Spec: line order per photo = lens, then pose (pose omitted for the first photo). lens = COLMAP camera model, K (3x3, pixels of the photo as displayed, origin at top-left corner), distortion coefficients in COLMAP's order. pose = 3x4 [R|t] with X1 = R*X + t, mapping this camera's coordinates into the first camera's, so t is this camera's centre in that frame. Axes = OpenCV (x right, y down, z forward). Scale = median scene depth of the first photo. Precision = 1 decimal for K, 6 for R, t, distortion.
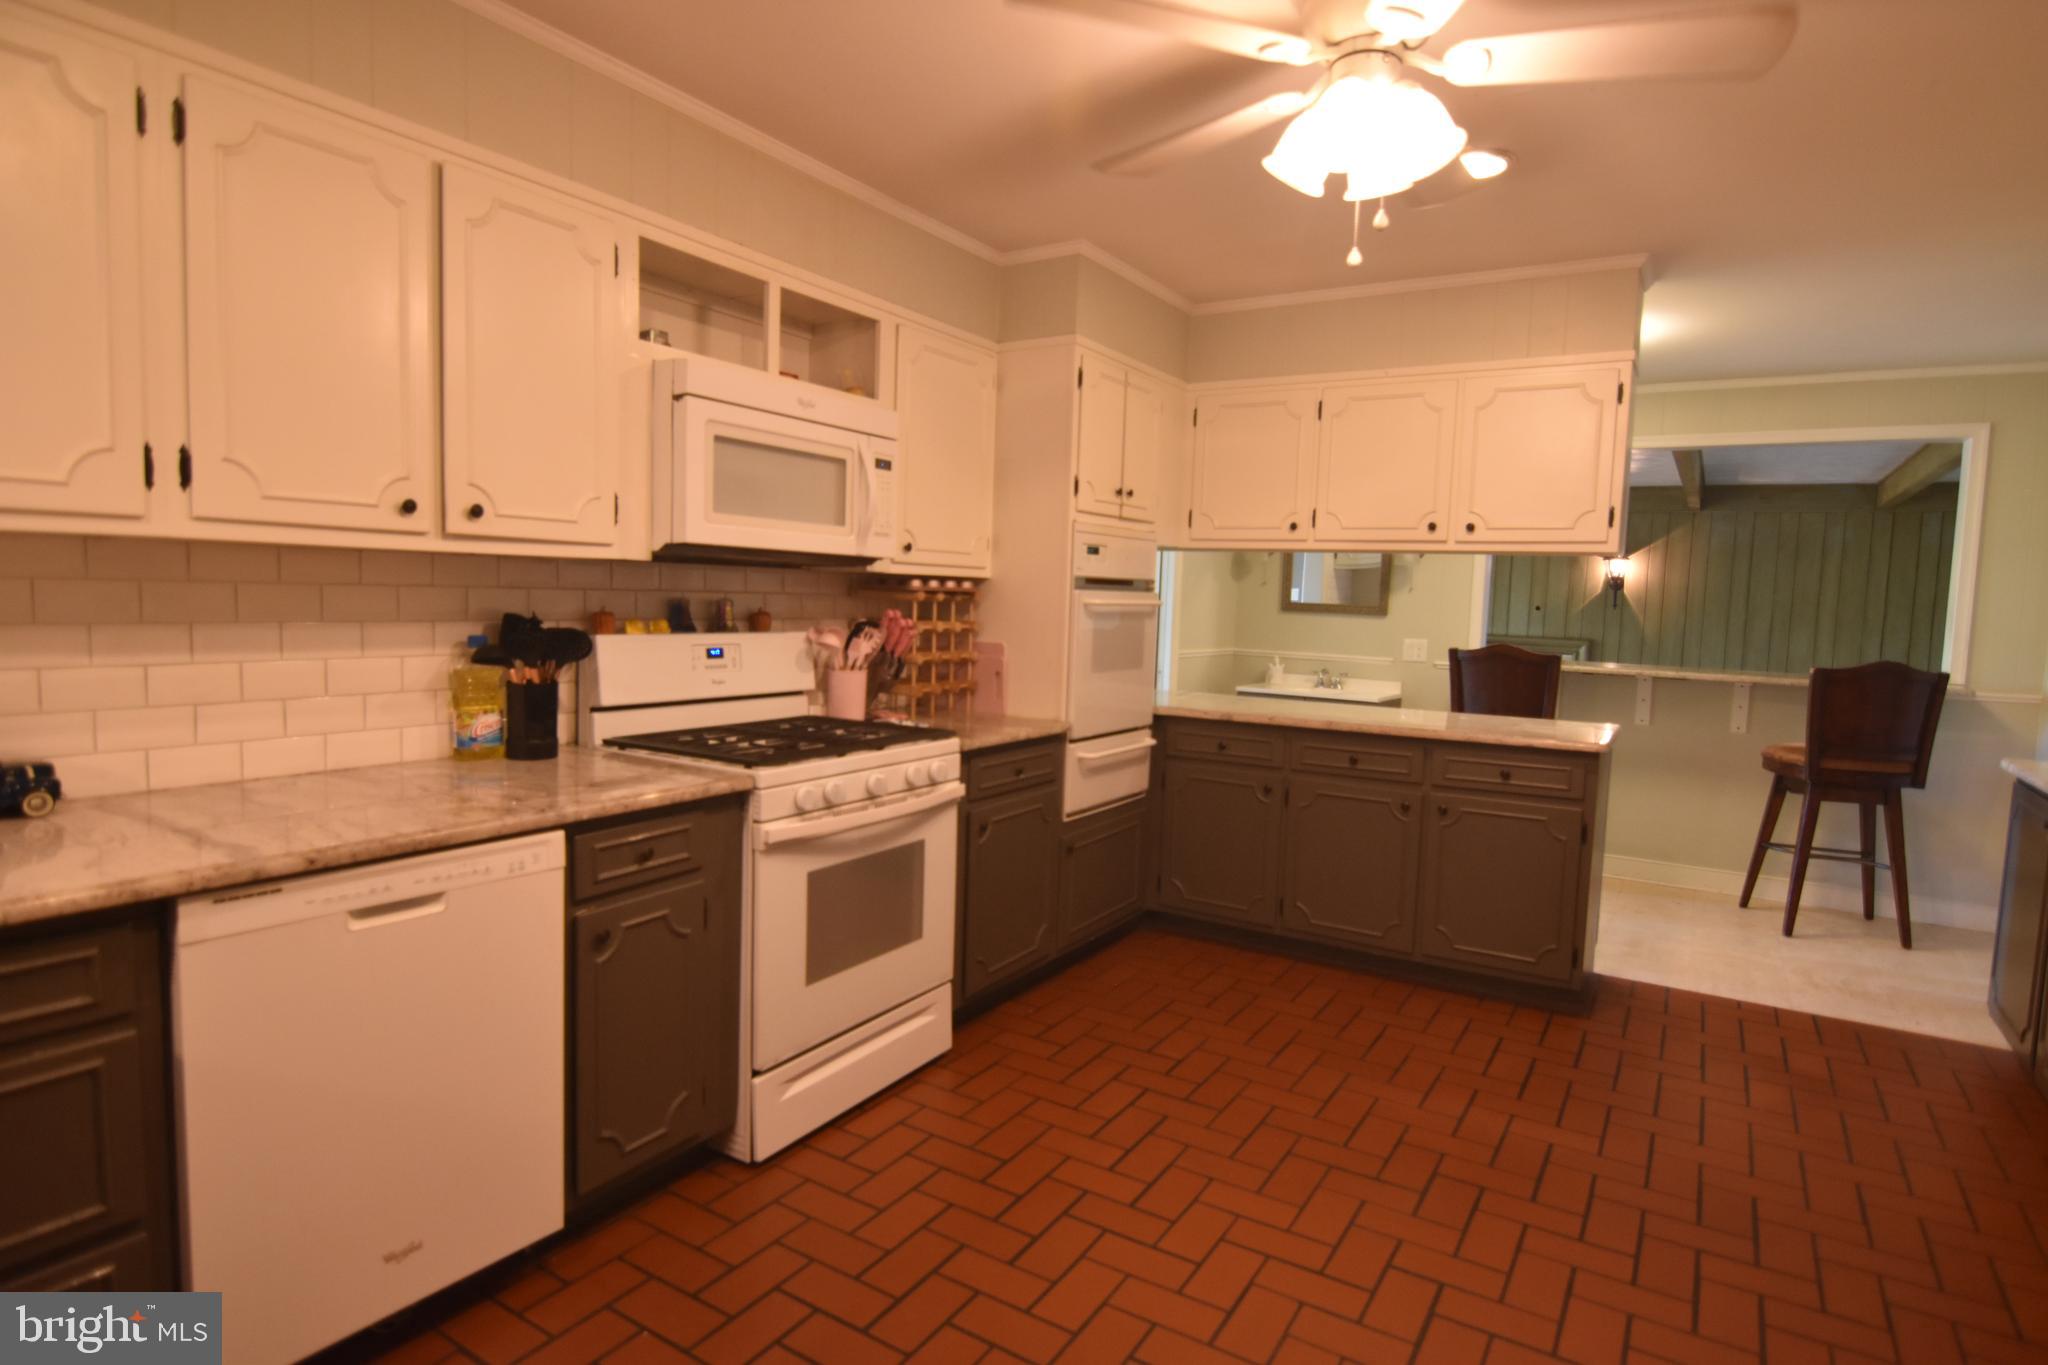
lens RADIAL K [[1083.3, 0, 1031.9], [0, 1083.3, 686.3], [0, 0, 1]] dist [-0.003123, -0.013033]
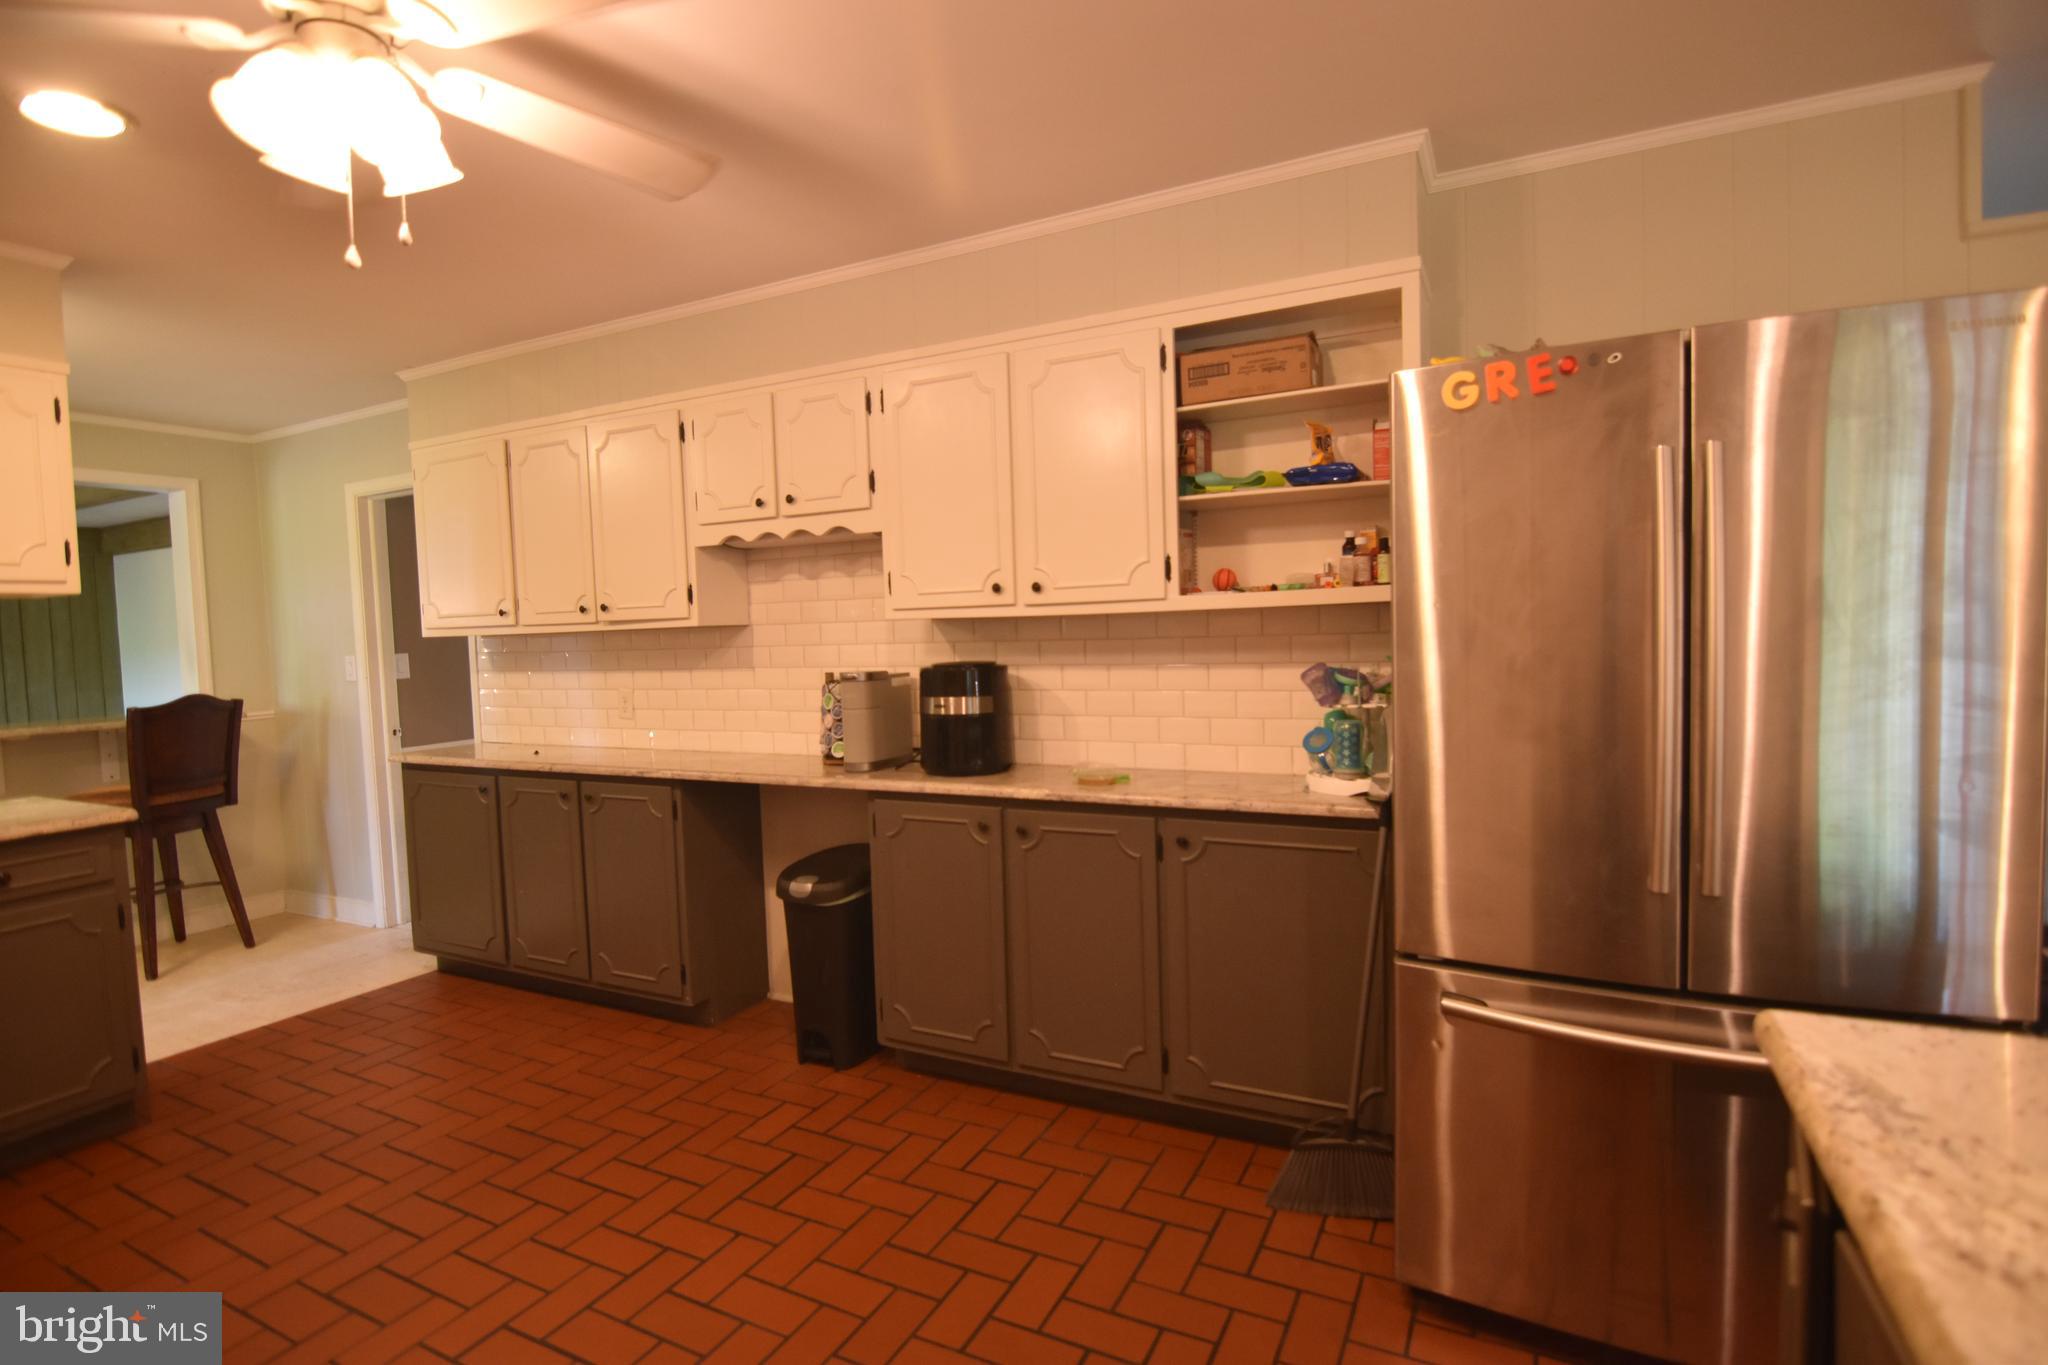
lens RADIAL K [[989.2, 0, 1031.1], [0, 989.2, 681.9], [0, 0, 1]] dist [-0.004789, -0.011958]
pose [[-0.096192, -0.083281, 0.991873, -0.361304], [0.115847, 0.988785, 0.094257, -0.044727], [-0.988598, 0.123972, -0.085465, 0.365635]]
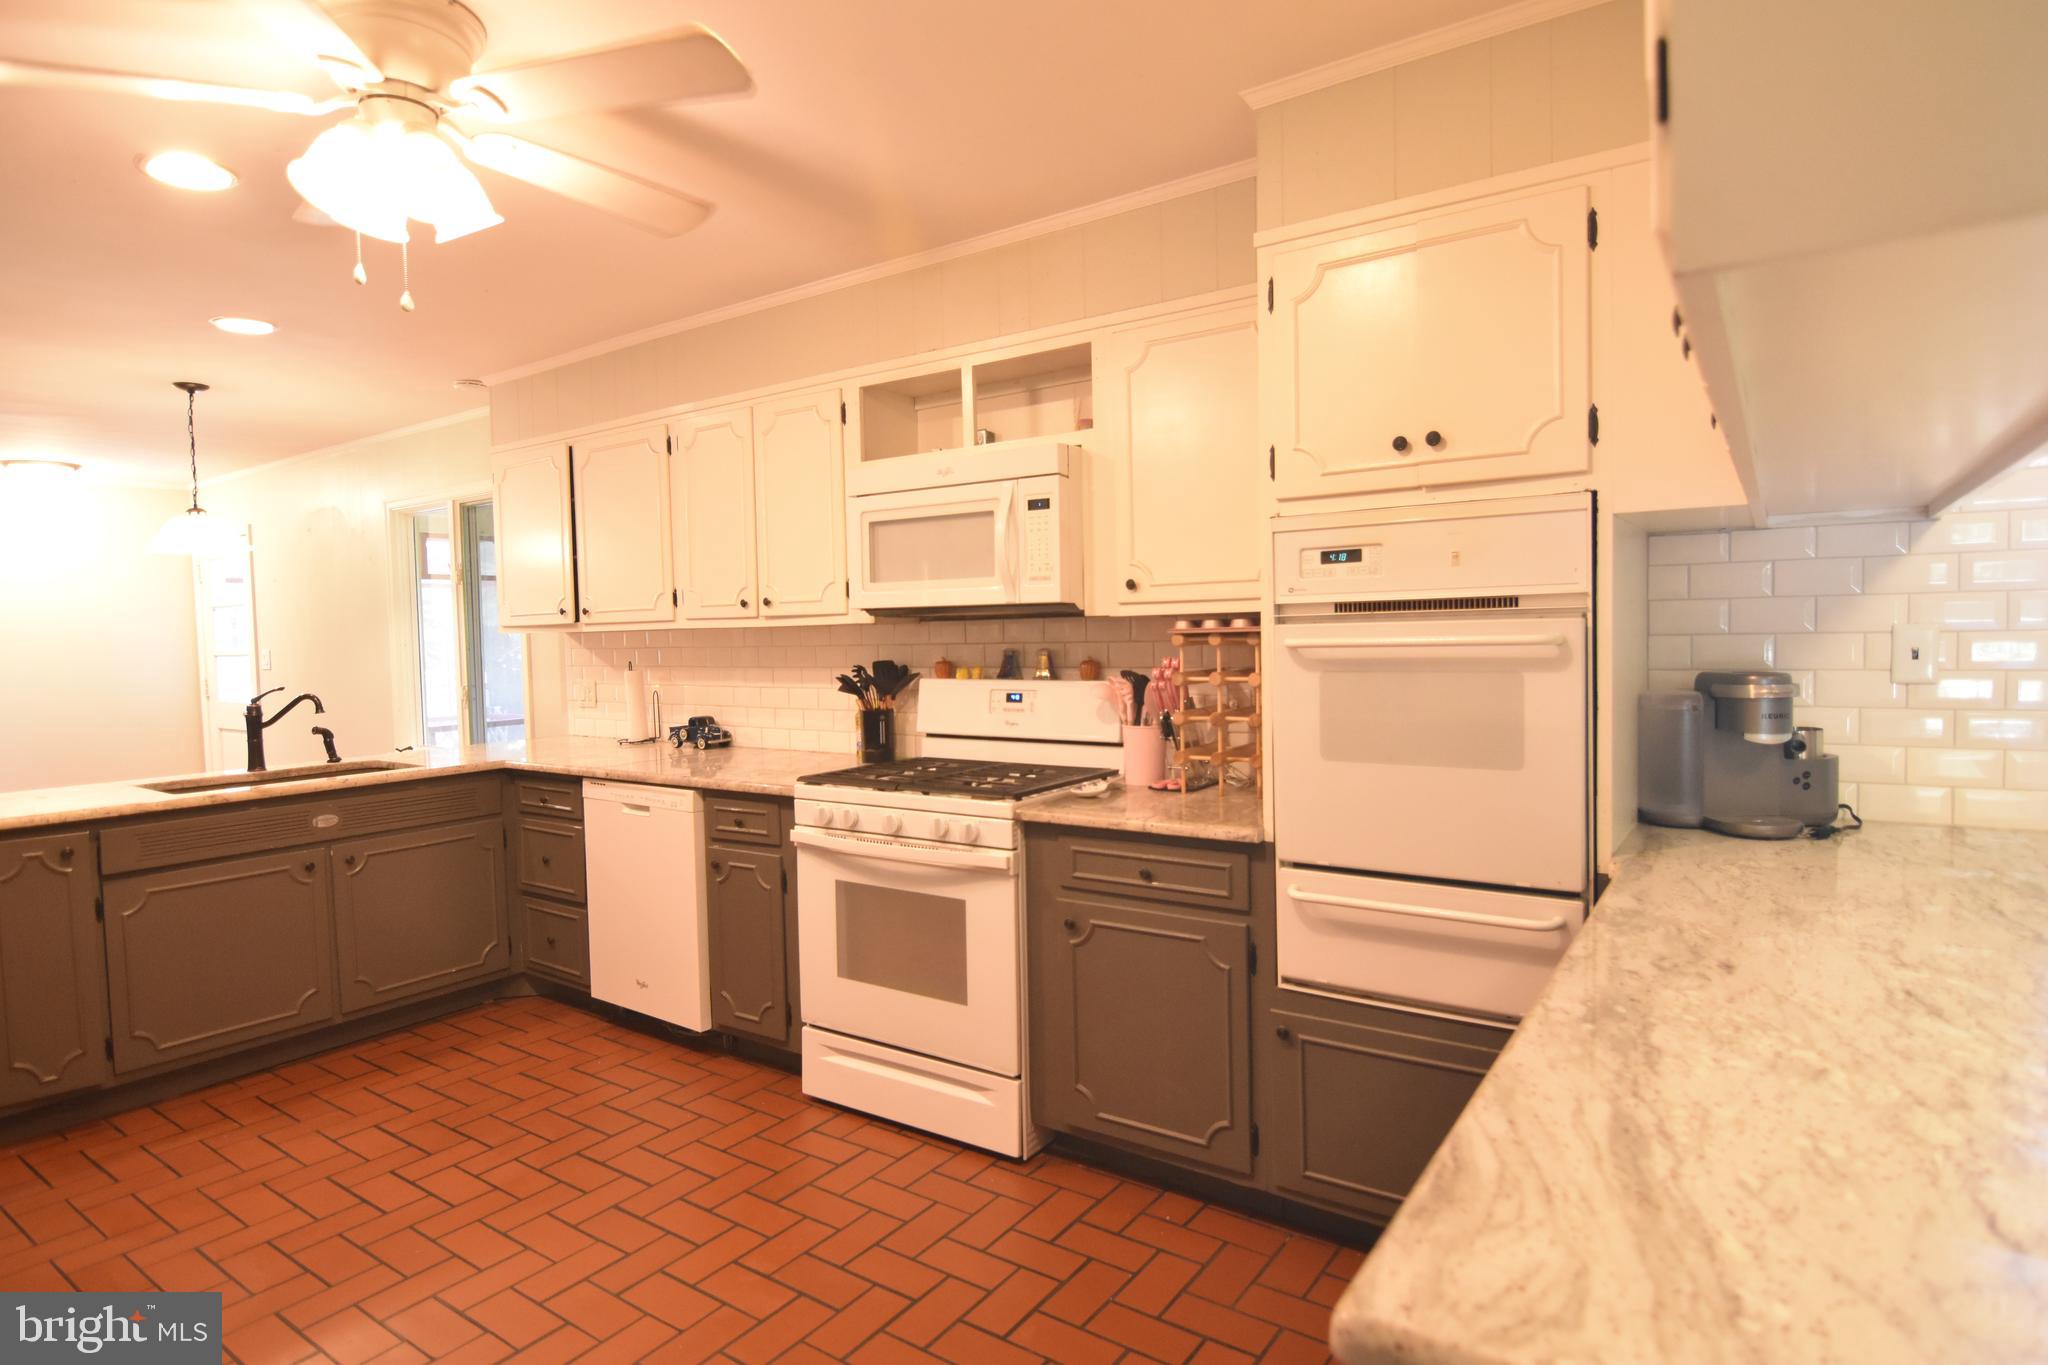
lens RADIAL K [[1083.3, 0, 1031.9], [0, 1083.3, 686.3], [0, 0, 1]] dist [-0.003123, -0.013033]
pose [[-0.046400, 0.021254, -0.998697, 0.807428], [-0.066099, 0.997517, 0.024300, -0.069552], [0.996734, 0.067141, -0.044880, 1.048472]]
